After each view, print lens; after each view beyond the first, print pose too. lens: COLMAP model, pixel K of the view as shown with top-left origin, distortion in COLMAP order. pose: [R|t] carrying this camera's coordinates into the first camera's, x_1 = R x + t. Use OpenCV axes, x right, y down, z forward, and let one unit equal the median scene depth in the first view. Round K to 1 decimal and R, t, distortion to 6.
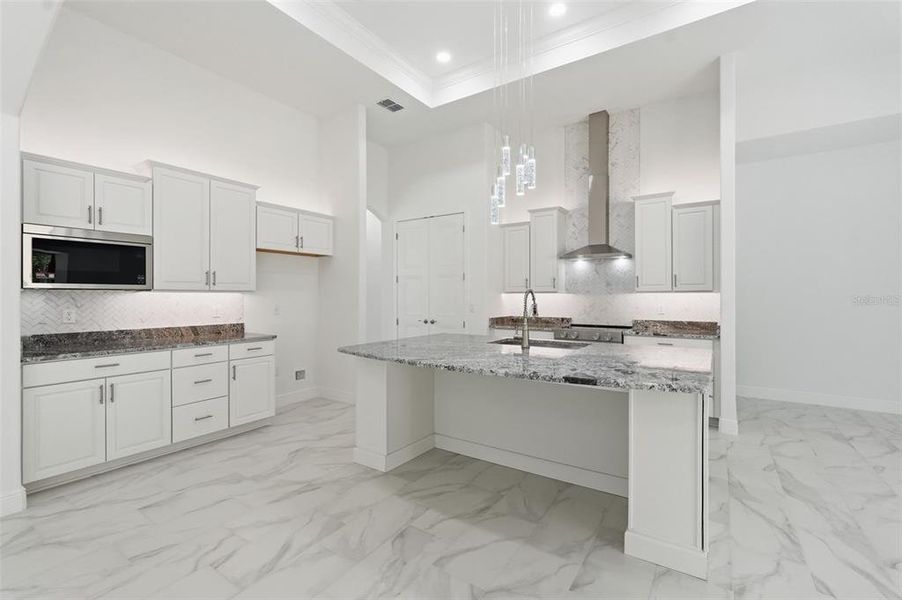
lens RADIAL K [[395.4, 0, 449.1], [0, 395.4, 298.4], [0, 0, 1]] dist [0.001315, -0.000063]
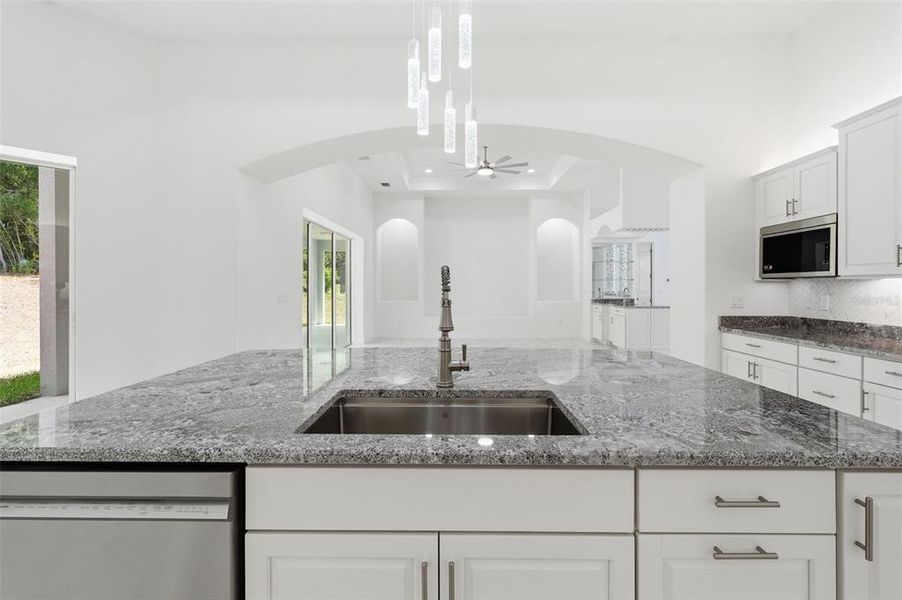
lens RADIAL K [[400.9, 0, 451.3], [0, 400.9, 286.2], [0, 0, 1]] dist [-0.001395, -0.000216]
pose [[-0.837802, 0.001377, -0.545973, 0.406151], [-0.001079, 0.999991, 0.004178, -0.003107], [0.545973, 0.004089, -0.837793, 1.262090]]
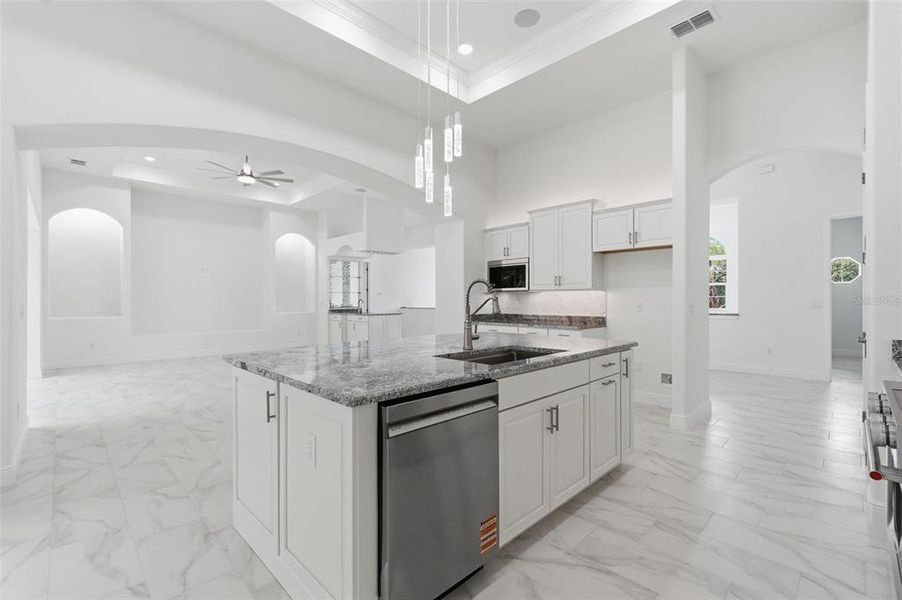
lens RADIAL K [[395.4, 0, 449.1], [0, 395.4, 298.4], [0, 0, 1]] dist [0.001315, -0.000063]
pose [[-0.199970, -0.002420, -0.979799, 0.901424], [-0.002057, 0.999996, -0.002050, 0.015443], [0.979800, 0.001605, -0.199974, 0.999996]]
